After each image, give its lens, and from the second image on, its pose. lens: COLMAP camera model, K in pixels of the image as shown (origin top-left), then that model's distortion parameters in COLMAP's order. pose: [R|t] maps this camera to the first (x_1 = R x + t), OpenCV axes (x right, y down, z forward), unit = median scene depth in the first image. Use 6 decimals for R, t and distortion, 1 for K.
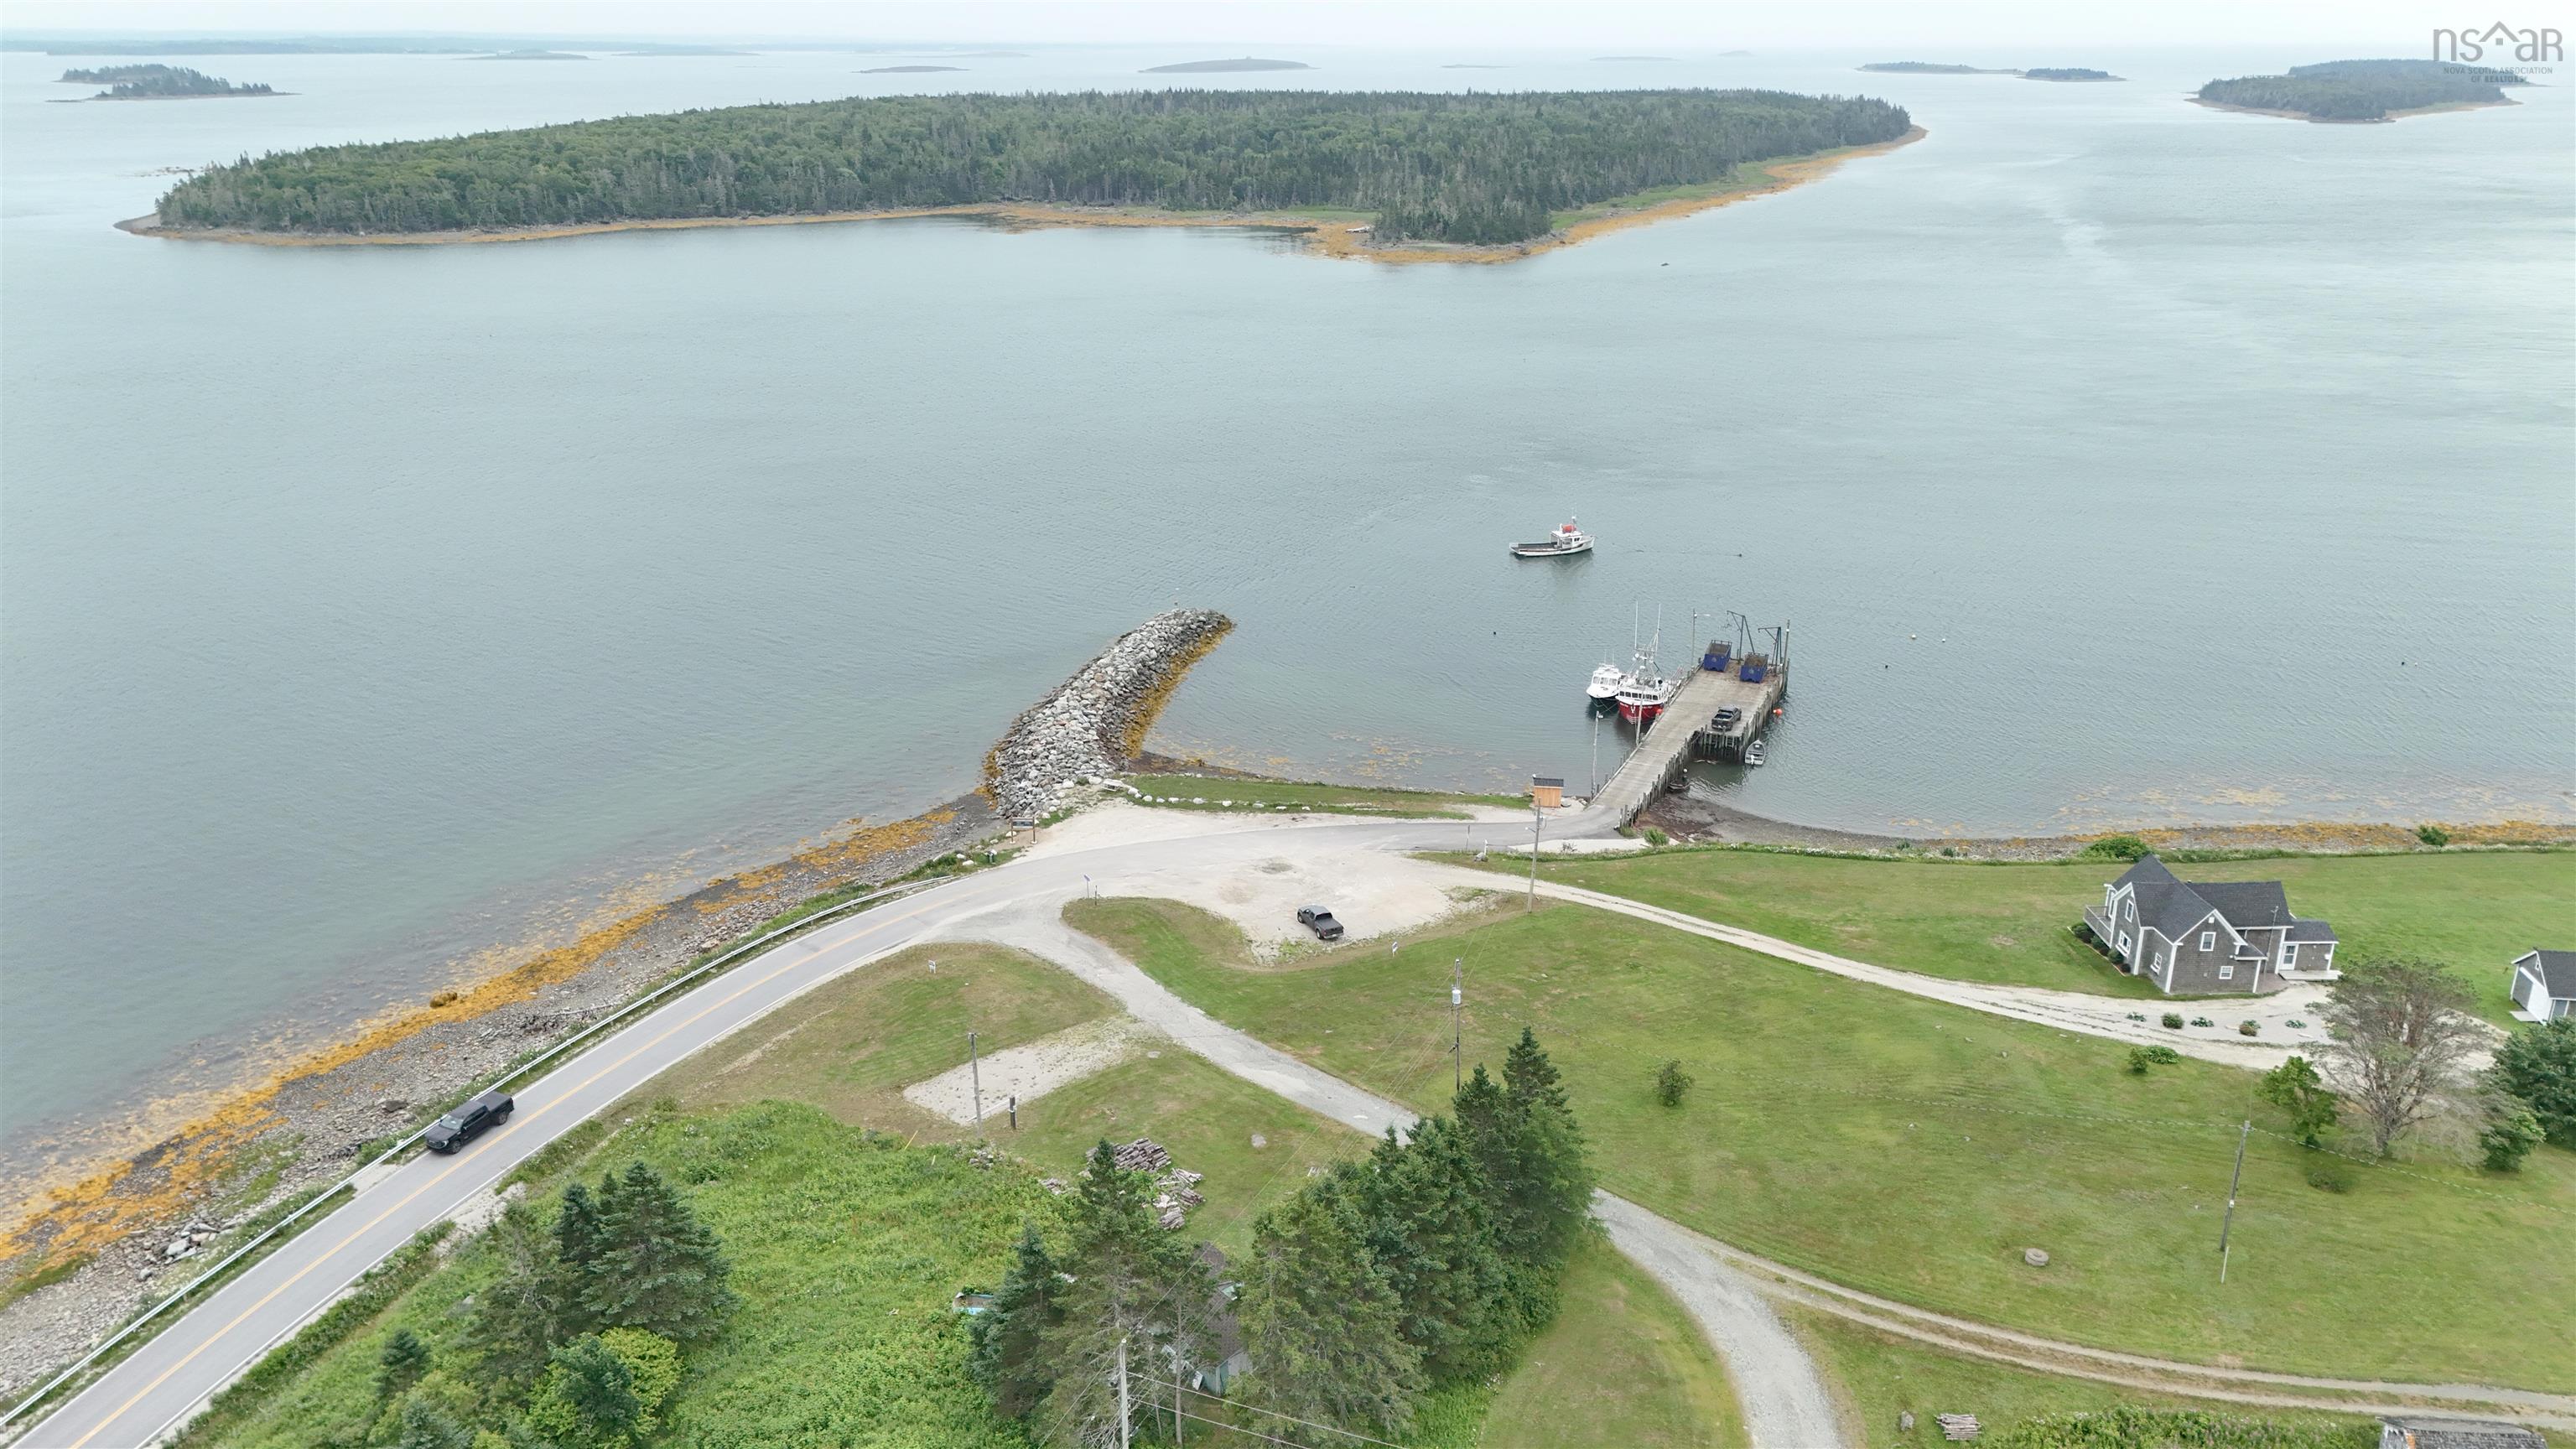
lens RADIAL K [[1896.4, 0, 1287.2], [0, 1896.4, 718.6], [0, 0, 1]] dist [0.074414, -0.069948]
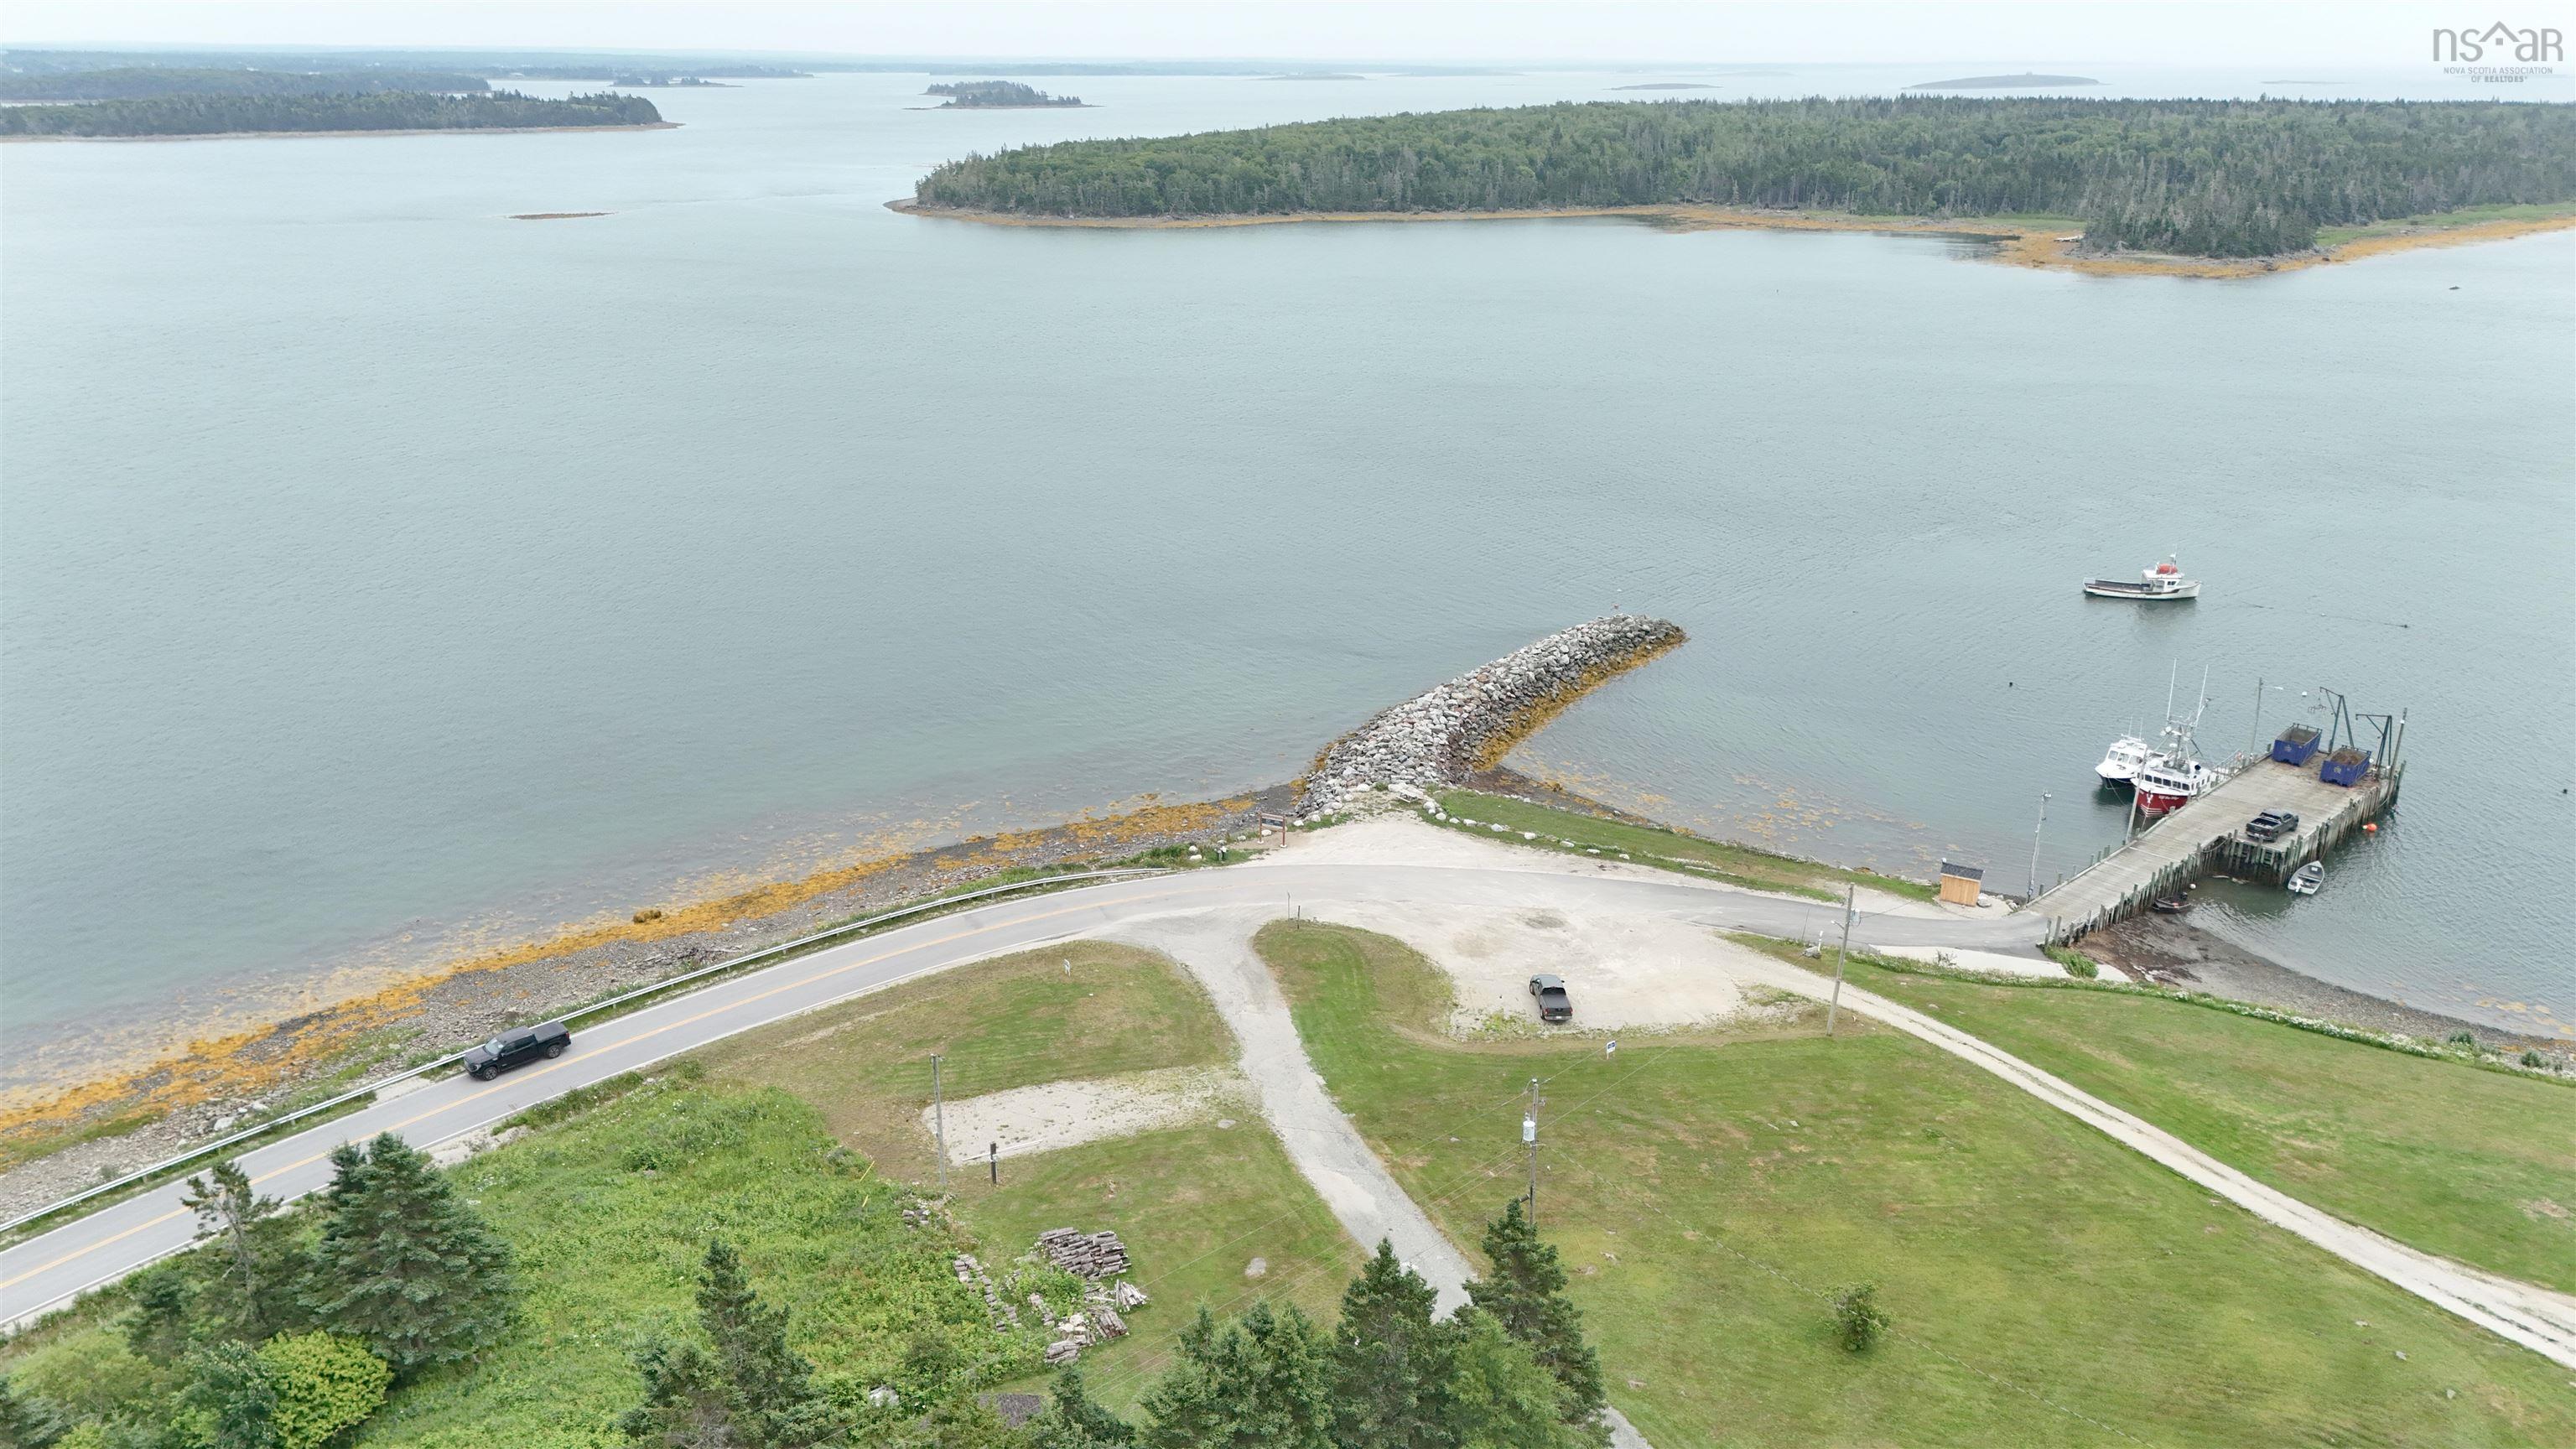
lens RADIAL K [[1896.4, 0, 1275.1], [0, 1896.4, 709.8], [0, 0, 1]] dist [0.074414, -0.069948]
pose [[0.928875, 0.121681, -0.349837, 0.118620], [-0.126500, 0.991925, 0.009134, -0.002541], [0.348123, 0.035770, 0.936766, 0.148483]]
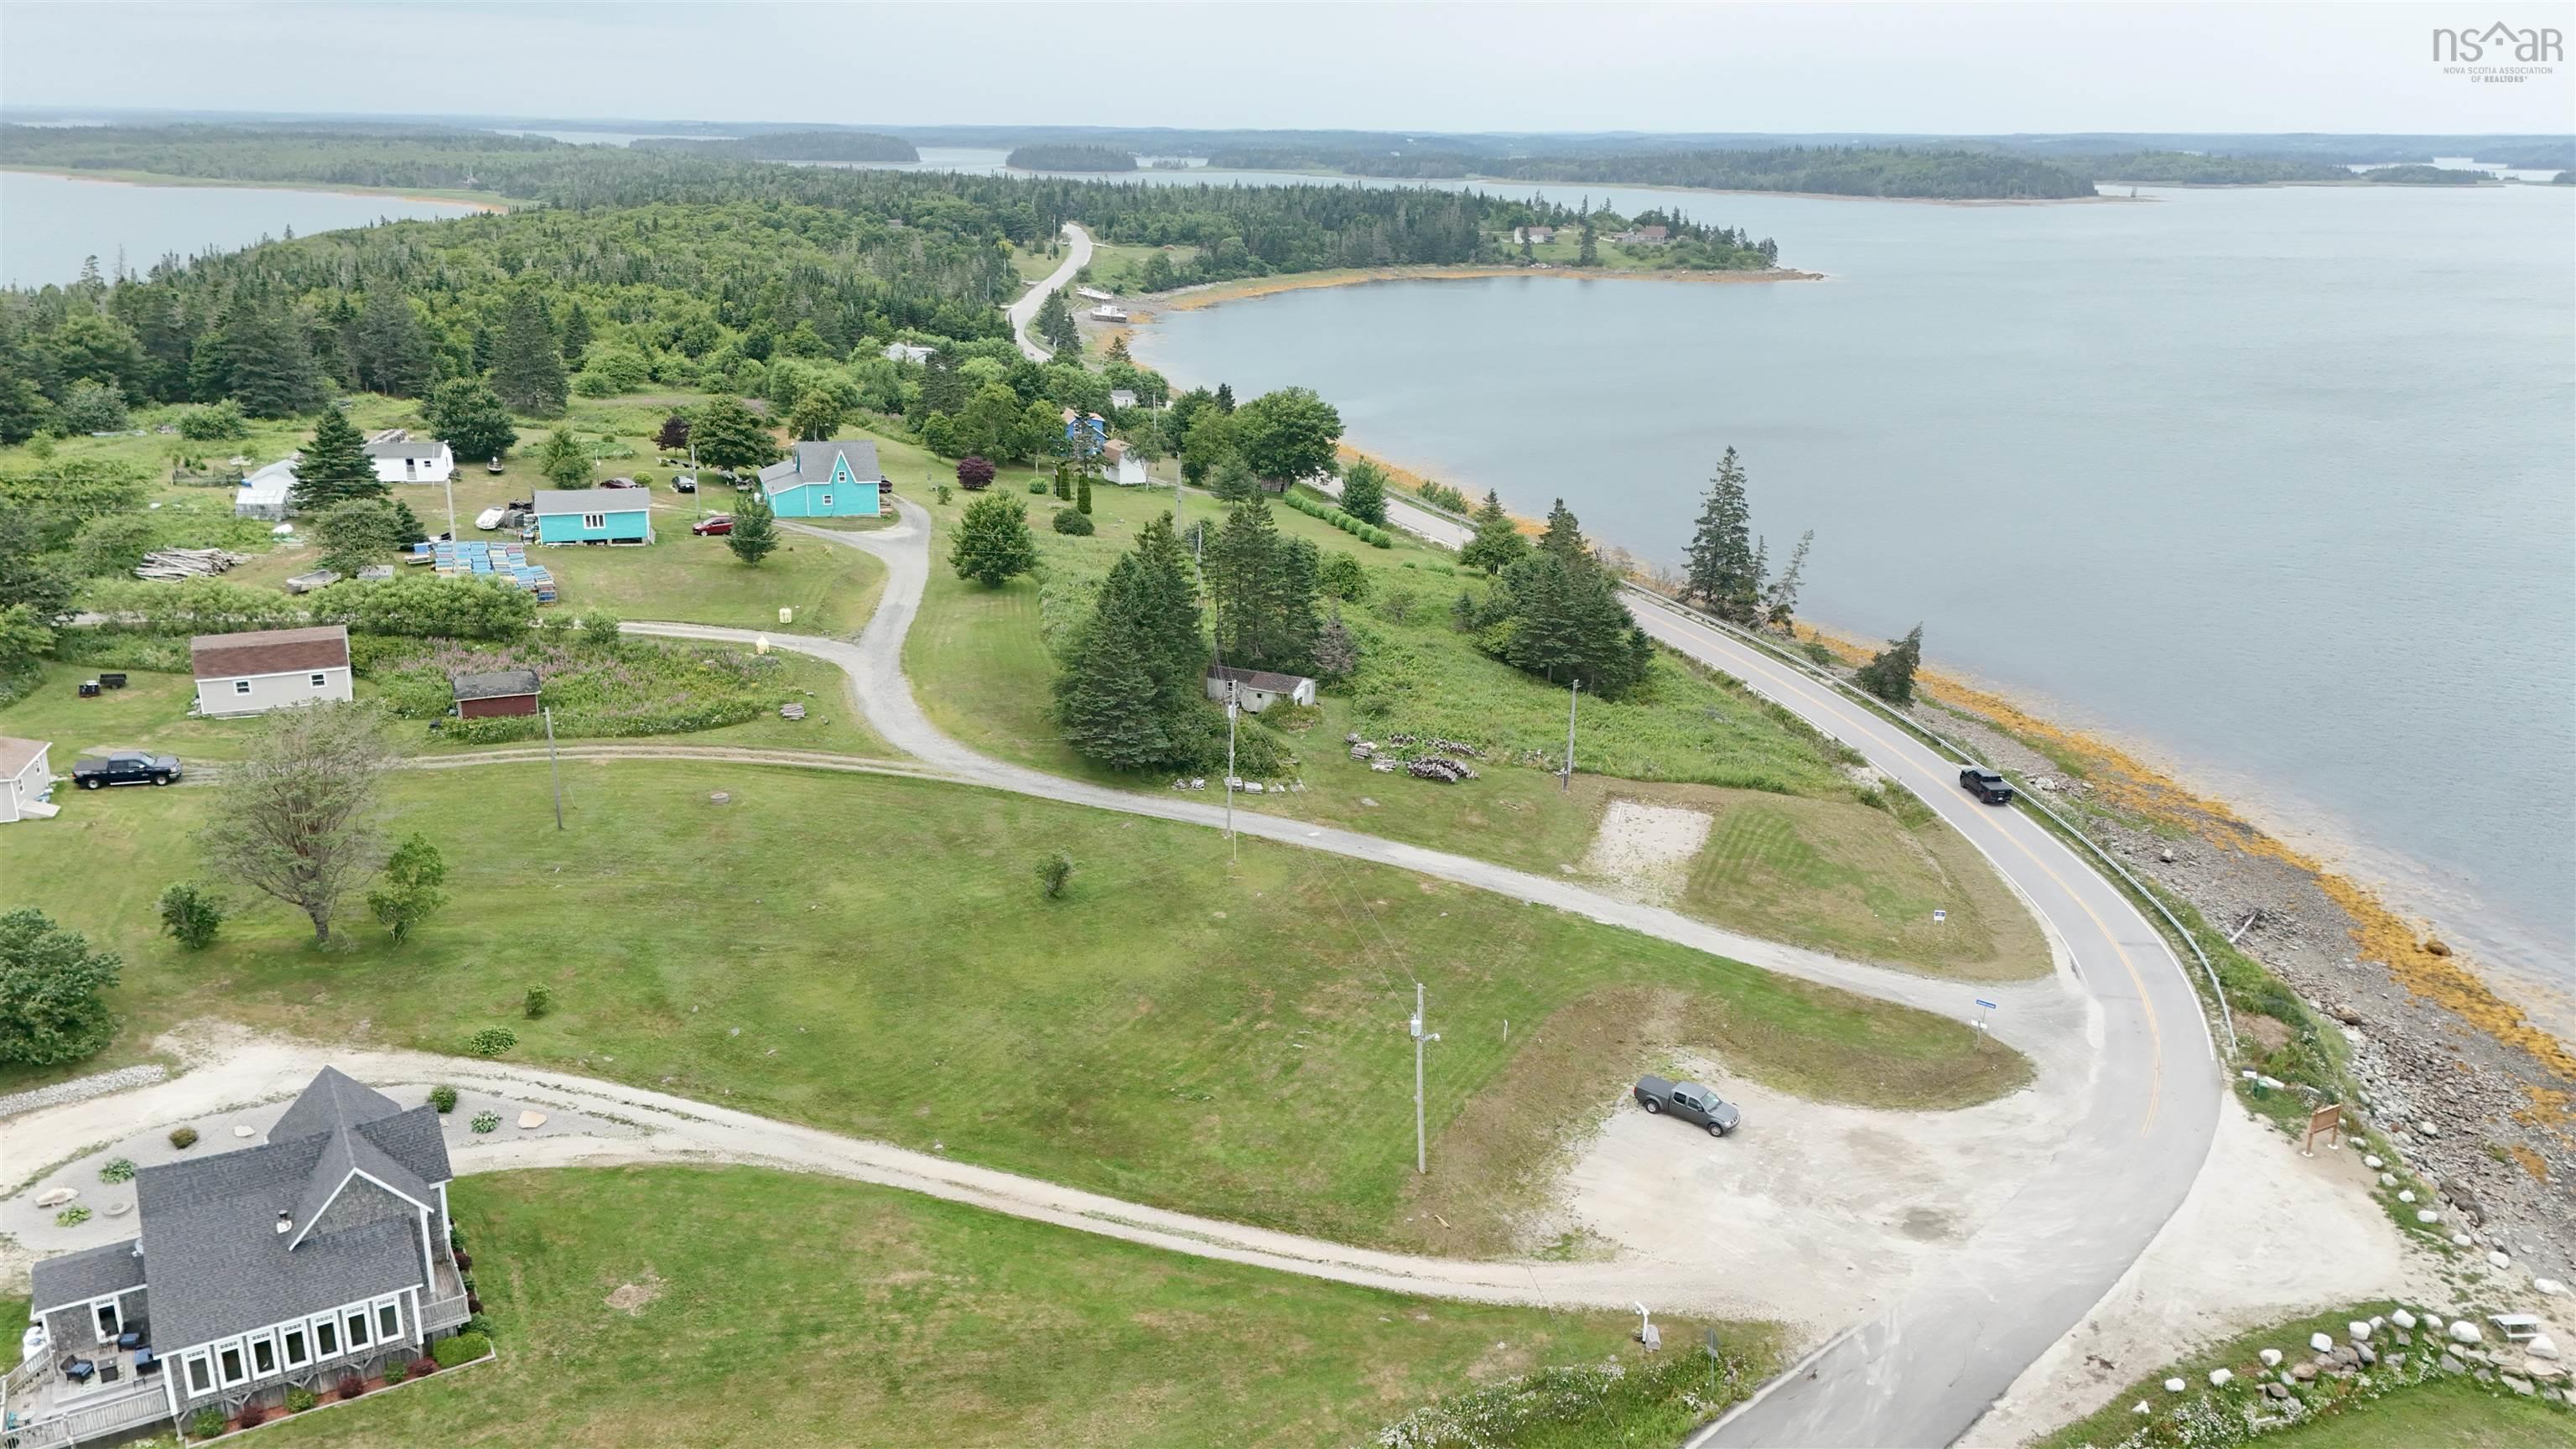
lens RADIAL K [[1896.4, 0, 1304.4], [0, 1896.4, 718.5], [0, 0, 1]] dist [0.074414, -0.069948]
pose [[-0.863894, 0.138276, -0.484321, 0.295713], [-0.180851, 0.812295, 0.554500, -0.234160], [0.470086, 0.566619, -0.676729, 0.897642]]
